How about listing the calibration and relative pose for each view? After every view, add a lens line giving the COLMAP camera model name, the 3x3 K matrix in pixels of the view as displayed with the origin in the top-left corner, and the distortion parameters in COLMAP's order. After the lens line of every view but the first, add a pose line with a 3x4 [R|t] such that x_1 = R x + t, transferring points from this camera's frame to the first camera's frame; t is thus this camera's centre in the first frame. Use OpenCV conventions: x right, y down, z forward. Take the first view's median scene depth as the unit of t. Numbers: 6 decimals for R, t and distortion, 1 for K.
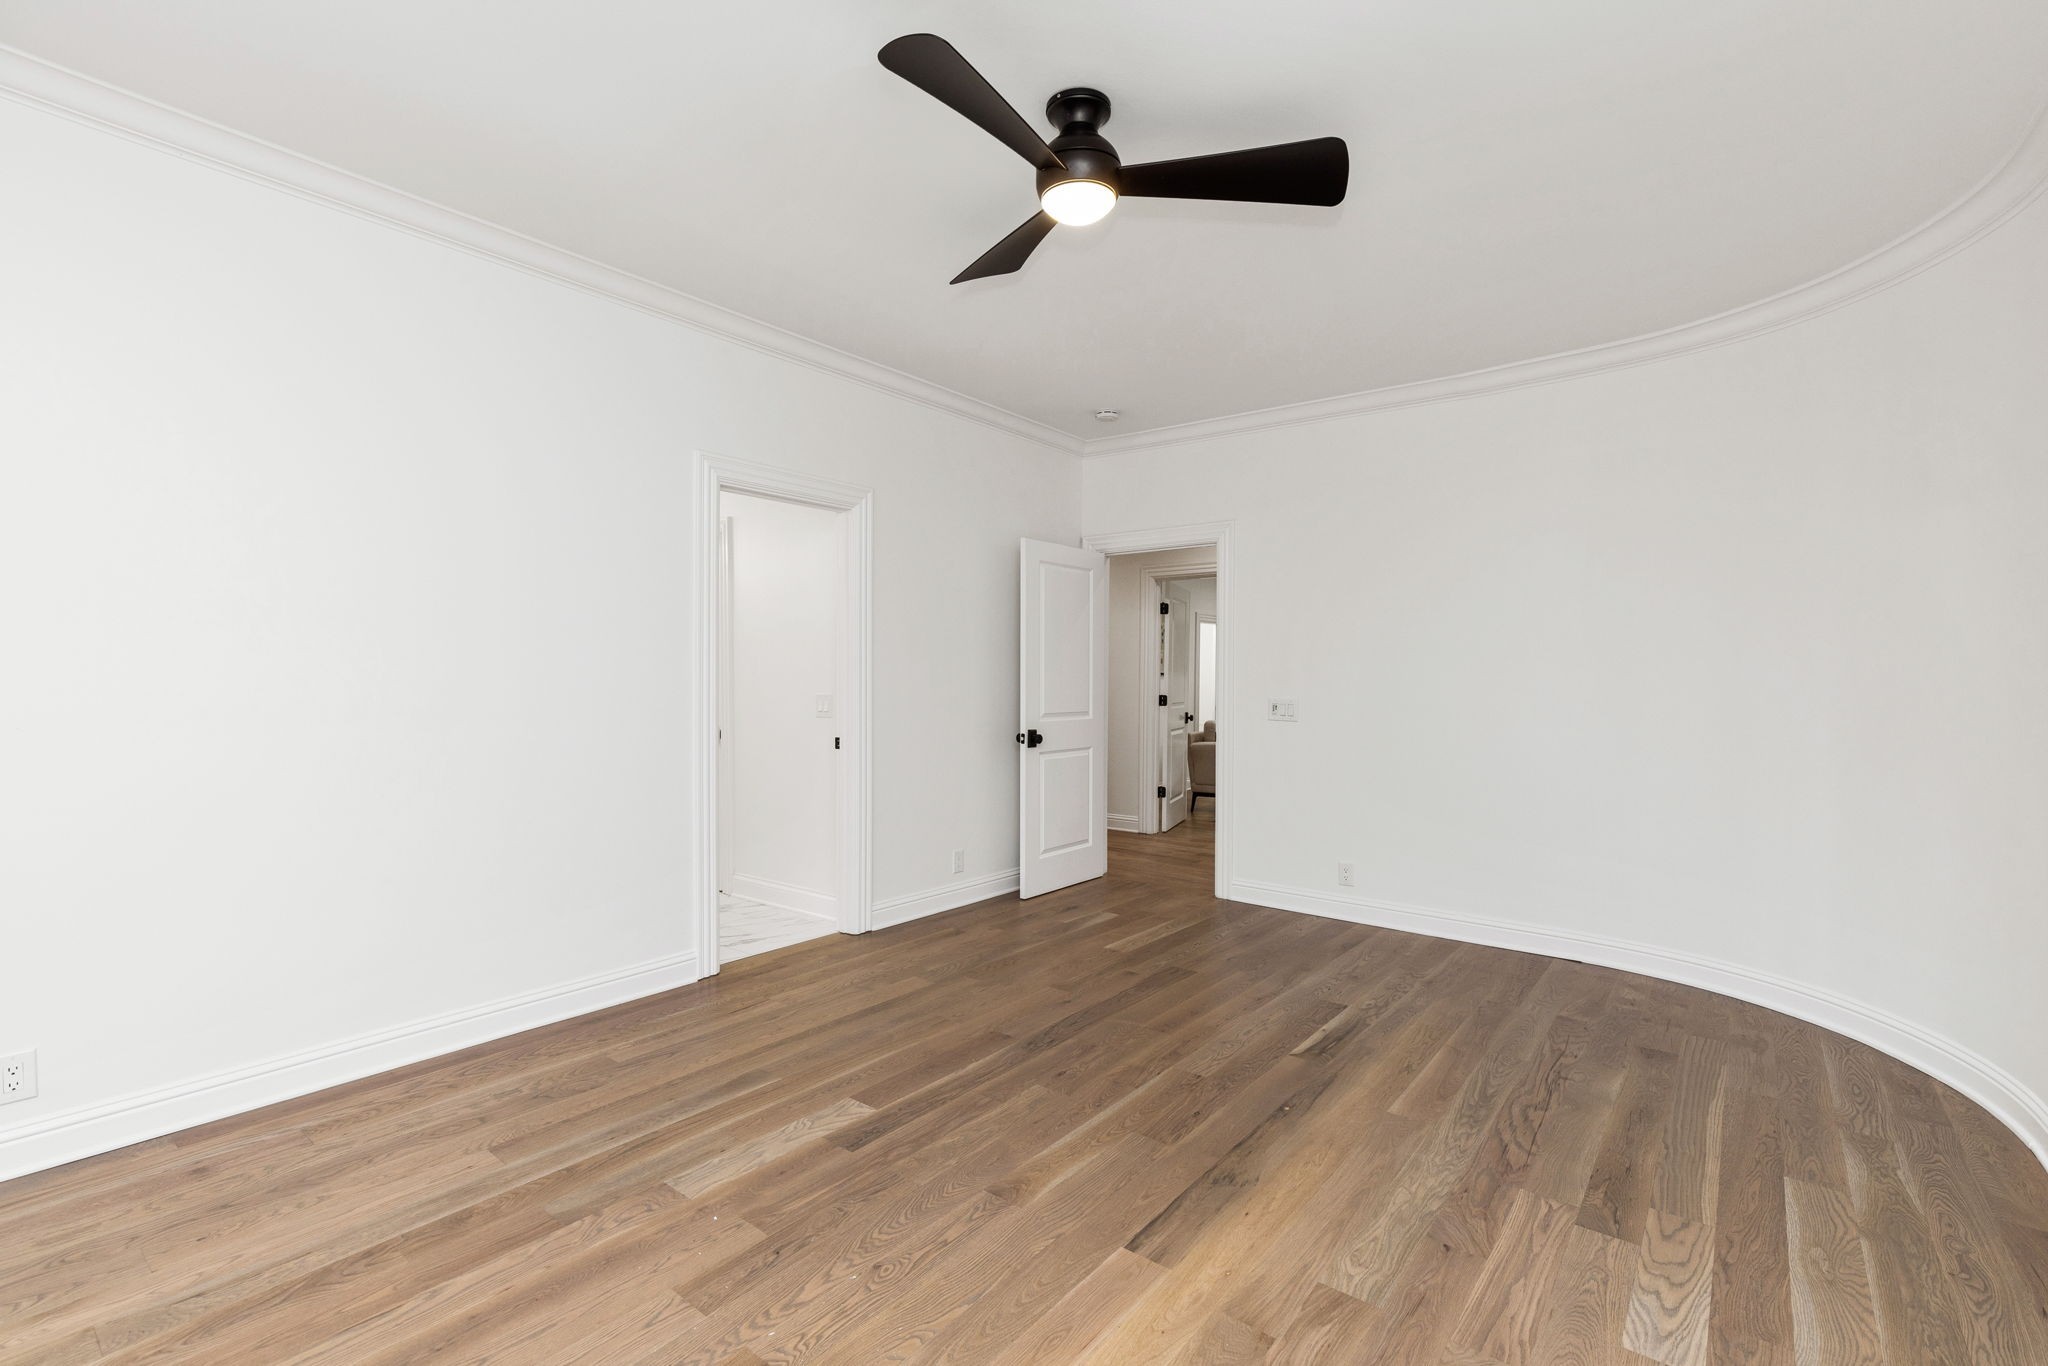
lens RADIAL K [[930.9, 0, 1024.0], [0, 930.9, 683.0], [0, 0, 1]] dist [0.001423, -0.000022]
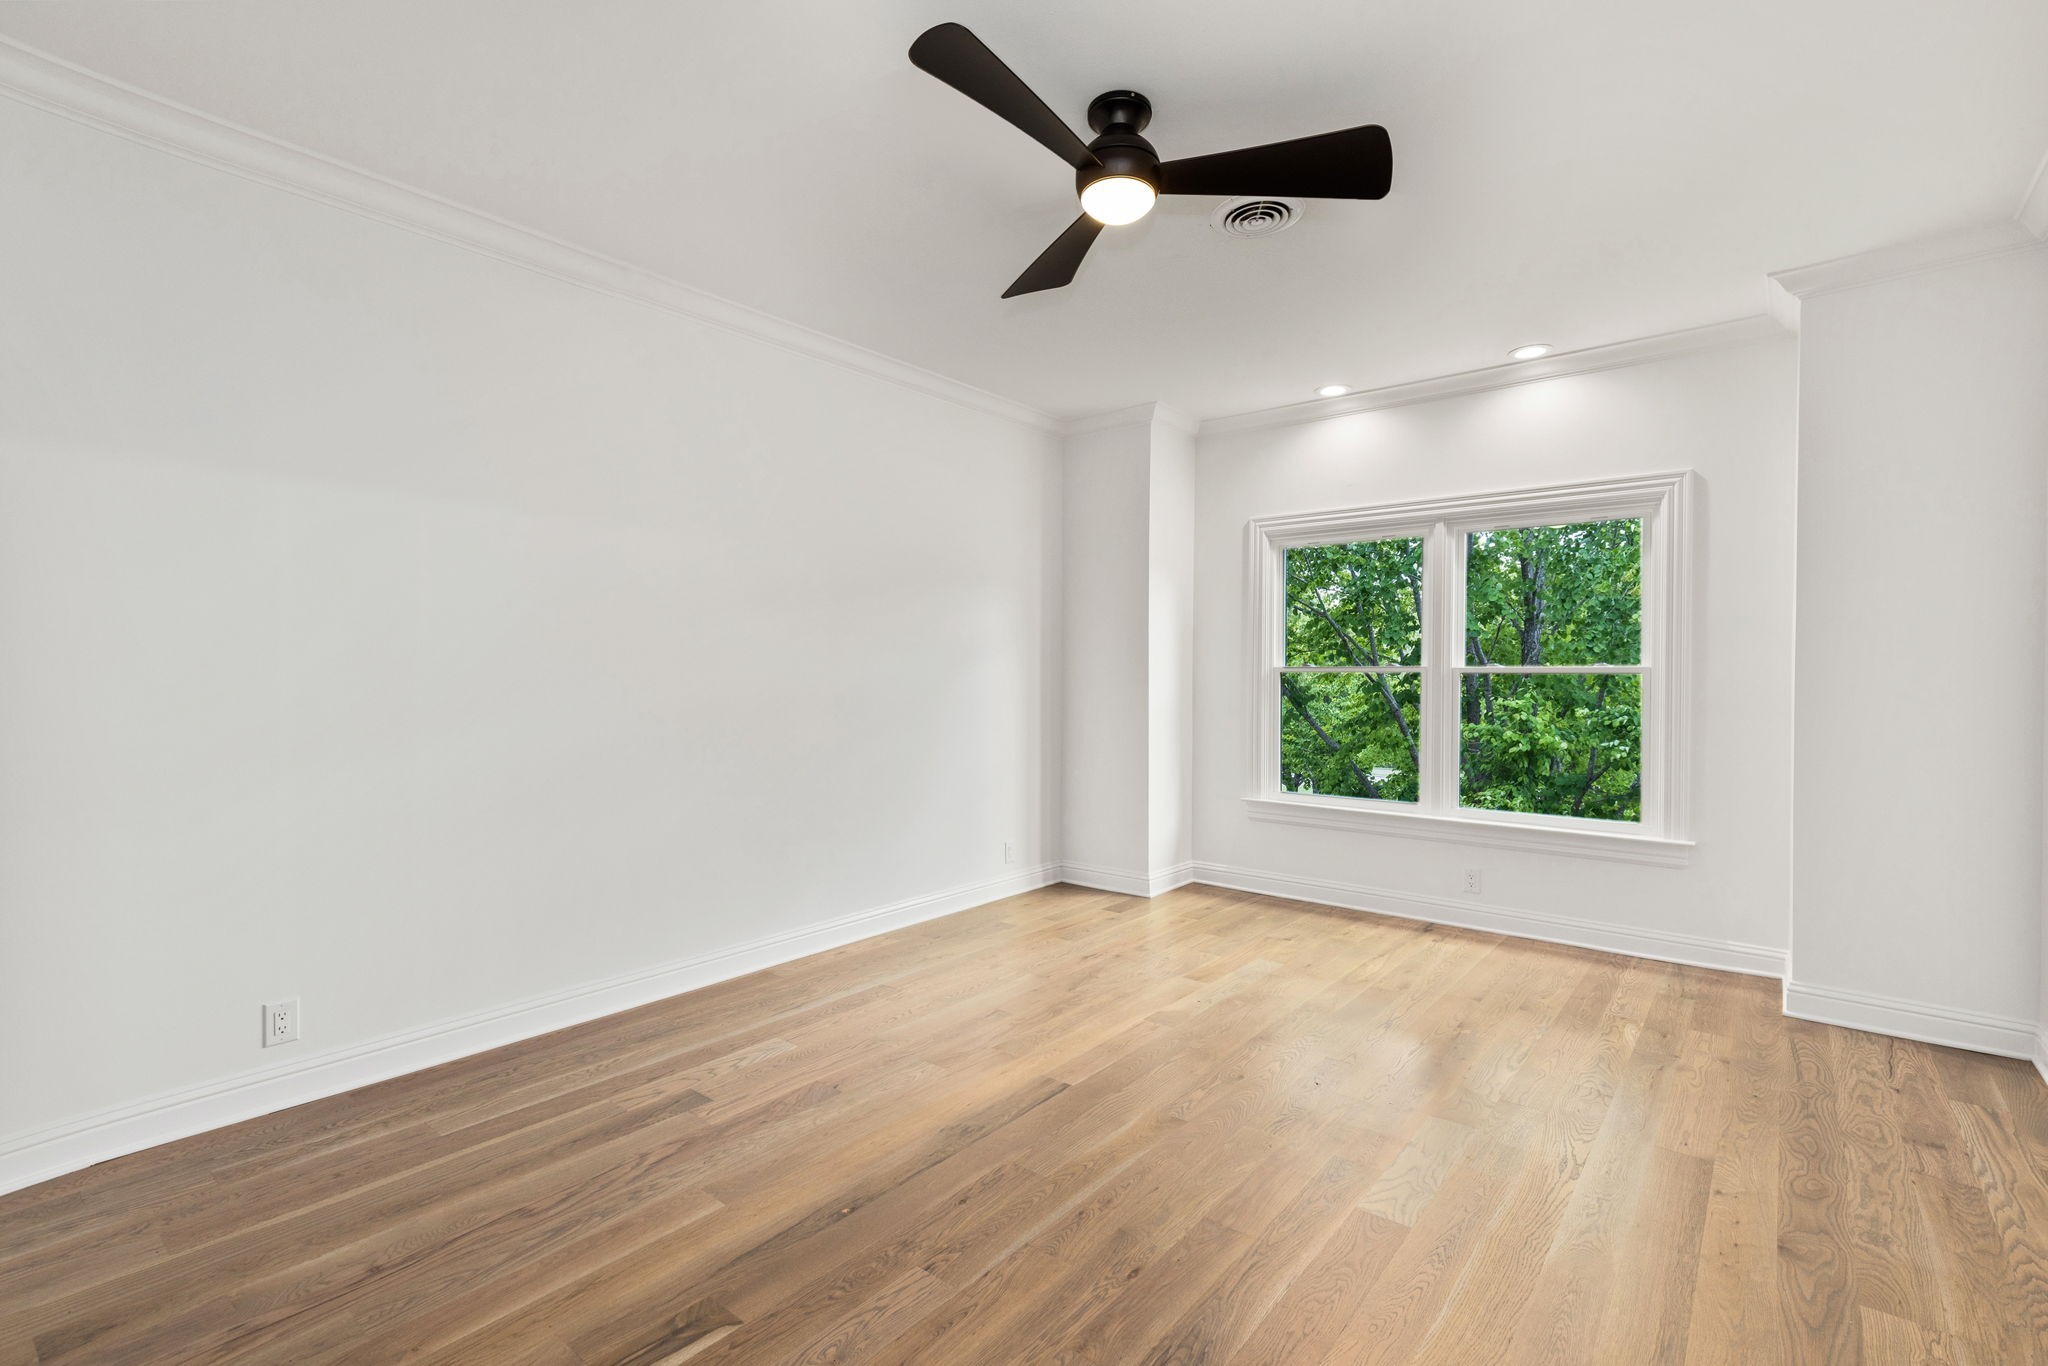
lens RADIAL K [[930.9, 0, 1024.0], [0, 930.9, 683.0], [0, 0, 1]] dist [0.001423, -0.000022]
pose [[-0.999818, -0.010069, 0.016210, 0.132510], [-0.009912, 0.999904, 0.009713, -0.003914], [-0.016306, 0.009551, -0.999821, 1.955689]]
